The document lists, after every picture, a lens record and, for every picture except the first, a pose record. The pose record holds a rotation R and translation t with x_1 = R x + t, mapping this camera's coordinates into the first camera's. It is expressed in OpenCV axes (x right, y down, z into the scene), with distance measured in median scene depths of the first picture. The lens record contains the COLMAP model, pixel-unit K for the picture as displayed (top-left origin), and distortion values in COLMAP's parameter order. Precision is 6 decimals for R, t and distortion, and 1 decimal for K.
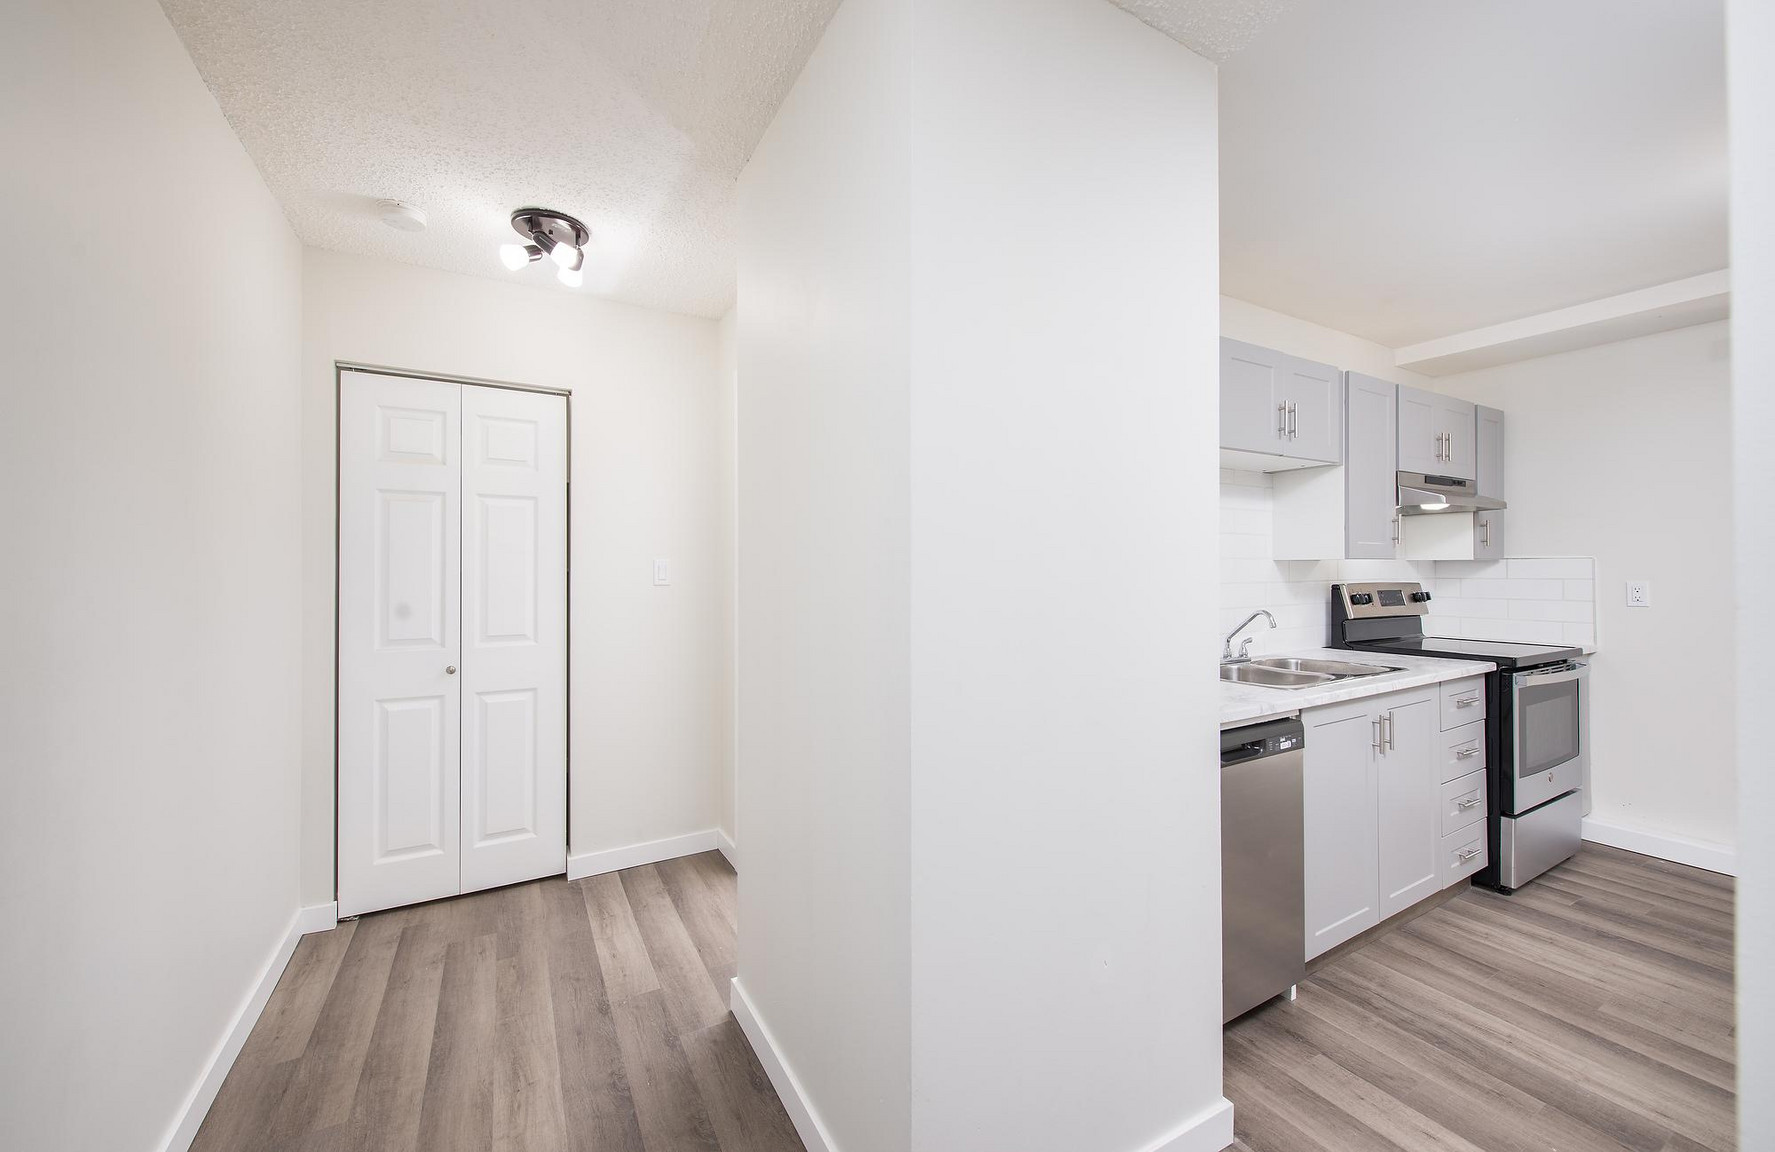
lens RADIAL K [[695.1, 0, 889.2], [0, 695.1, 542.9], [0, 0, 1]] dist [-0.000593, -0.000050]
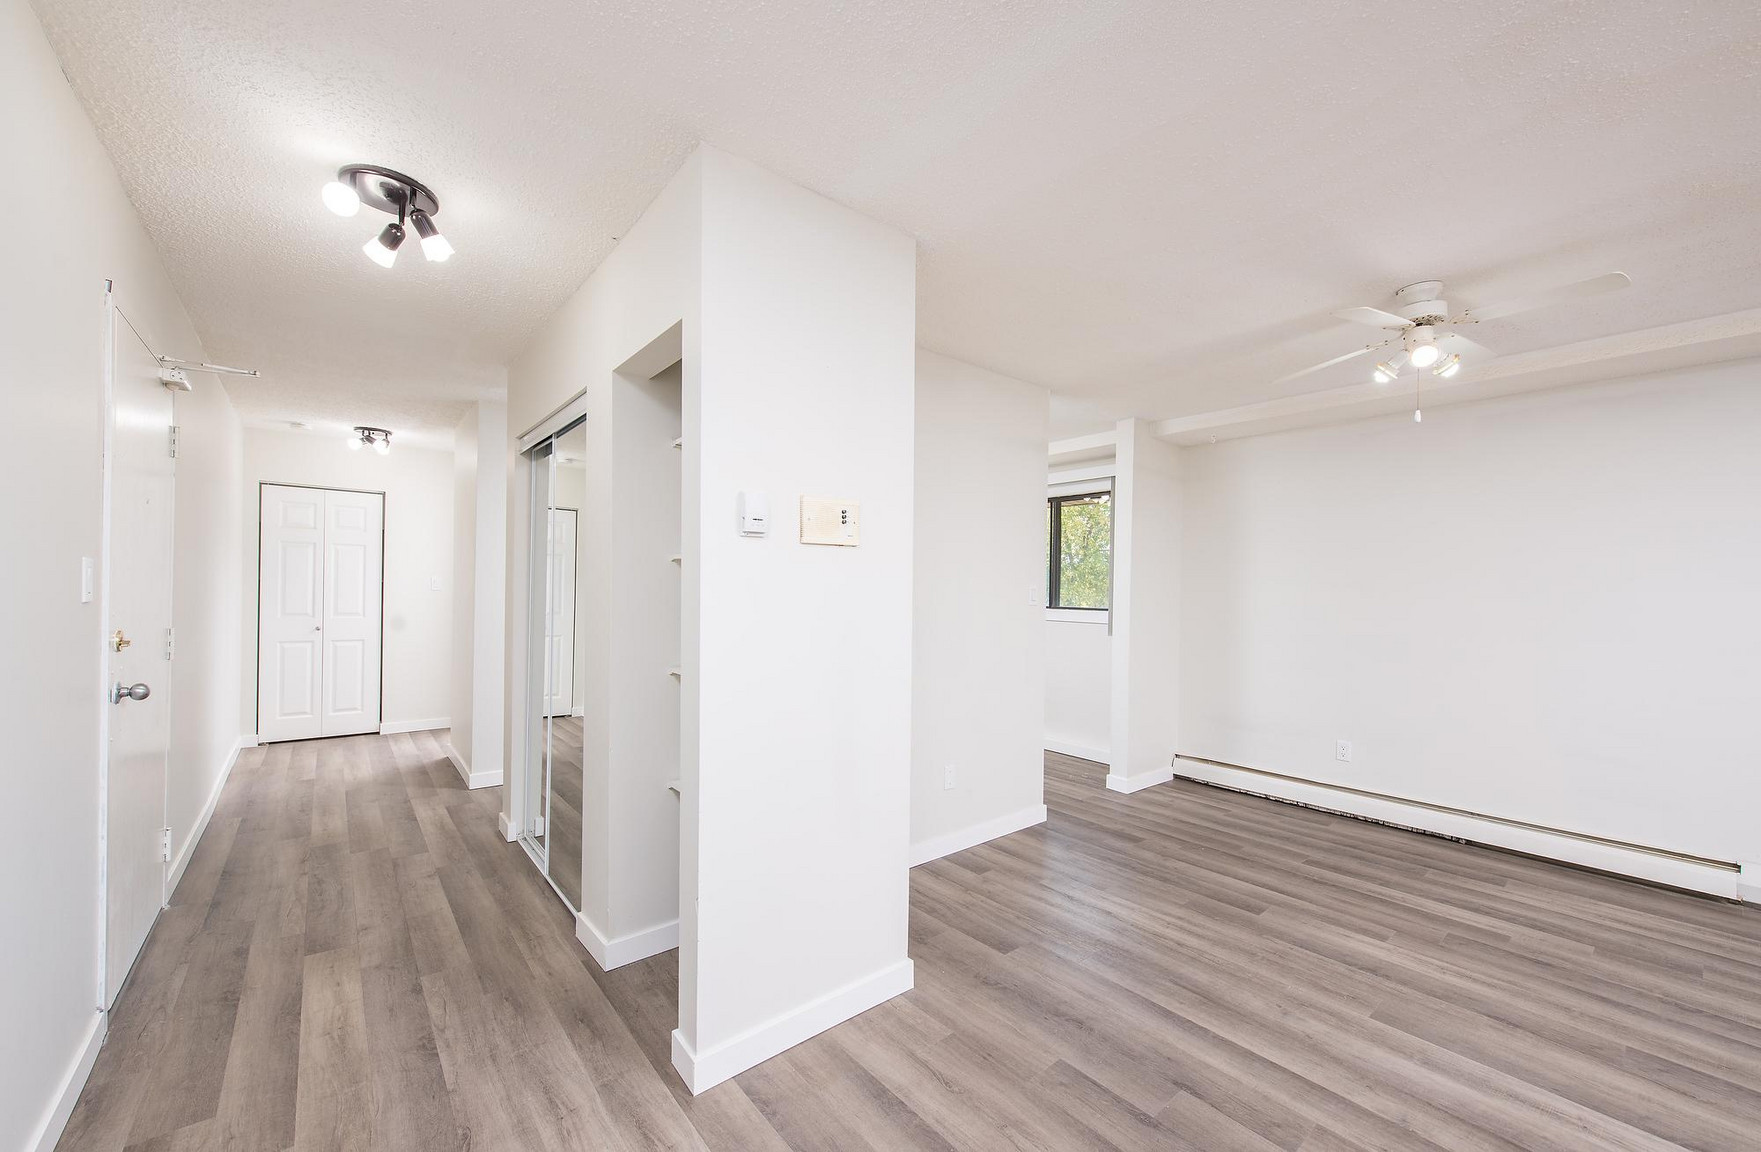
lens RADIAL K [[671.4, 0, 870.1], [0, 671.4, 591.9], [0, 0, 1]] dist [-0.001286, -0.000377]
pose [[0.983606, 0.027202, 0.178266, 0.657199], [-0.033090, 0.998998, 0.030137, -0.044103], [-0.177267, -0.035542, 0.983521, -1.310928]]
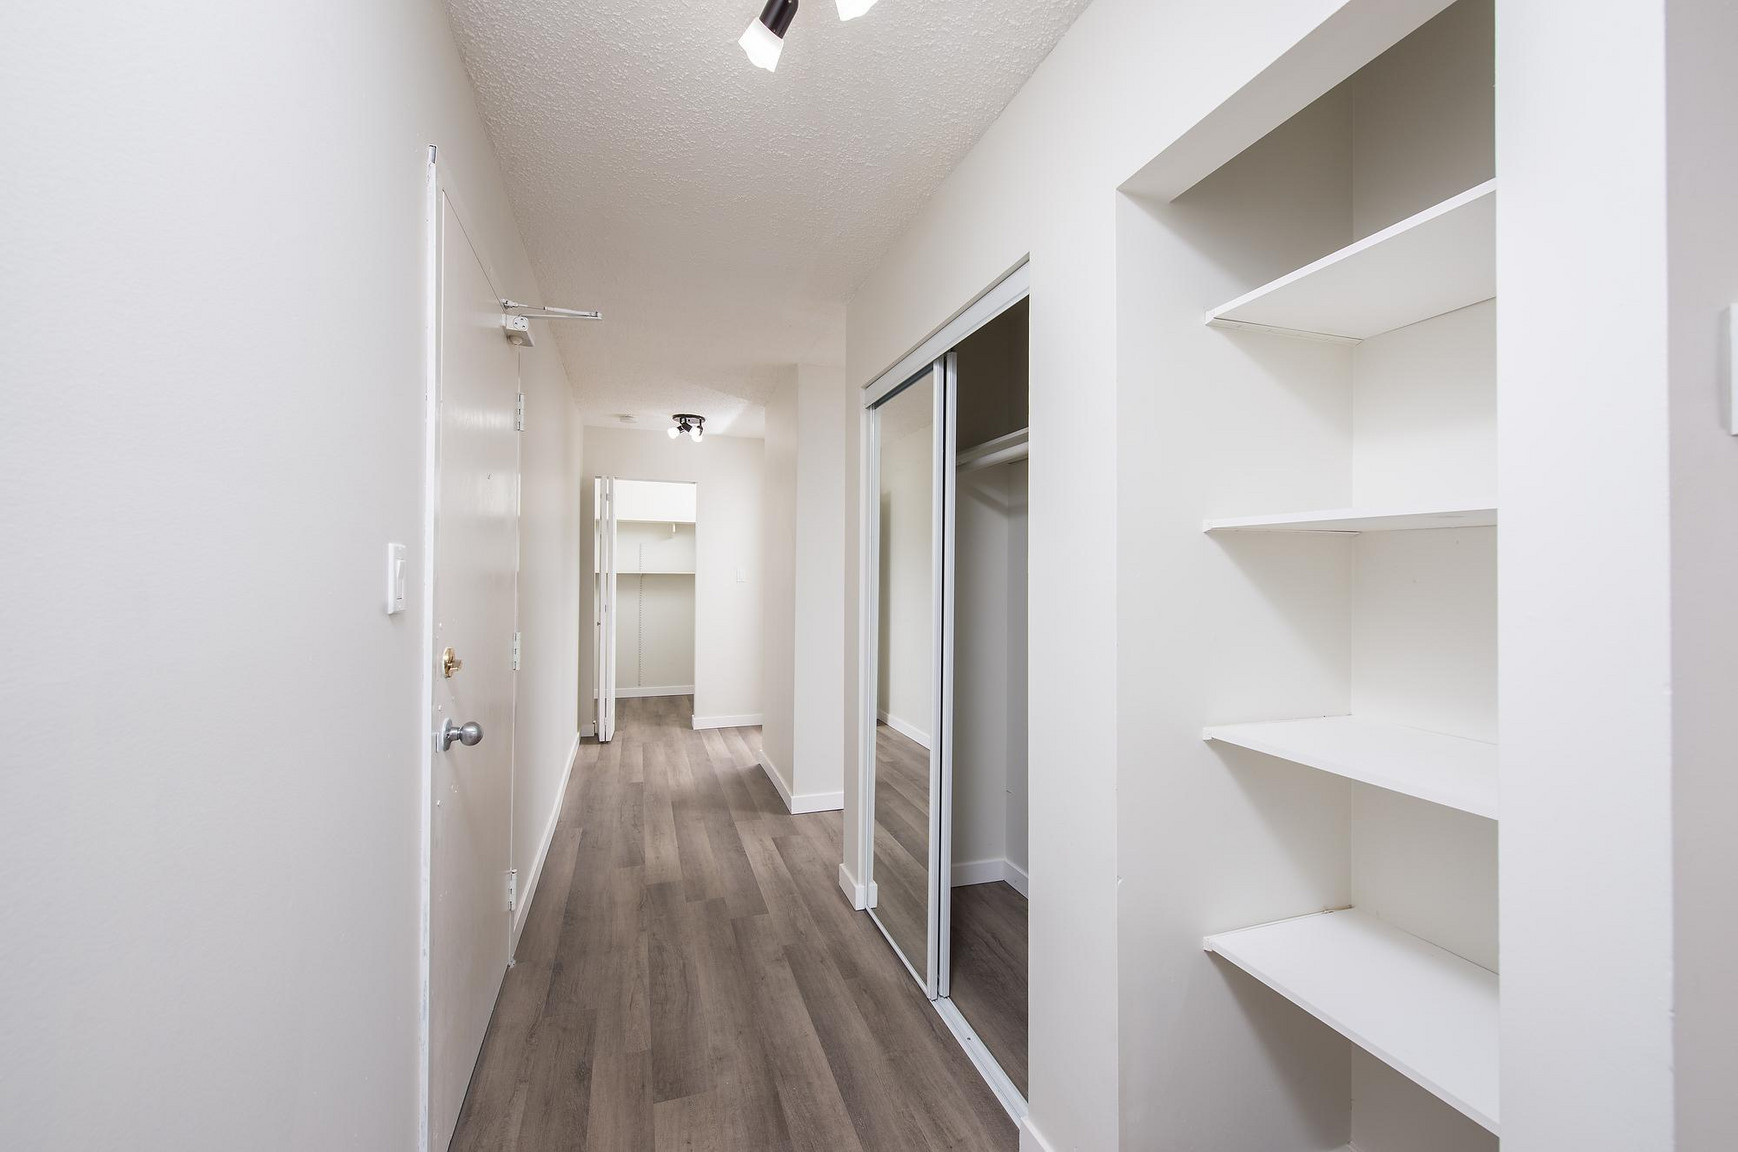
lens RADIAL K [[697.5, 0, 869.0], [0, 697.5, 576.0], [0, 0, 1]] dist [0.000696, 0.000025]
pose [[0.983207, 0.022094, -0.181149, 0.434138], [-0.016459, 0.999334, 0.032553, -0.033120], [0.181748, -0.029025, 0.982917, -0.970618]]
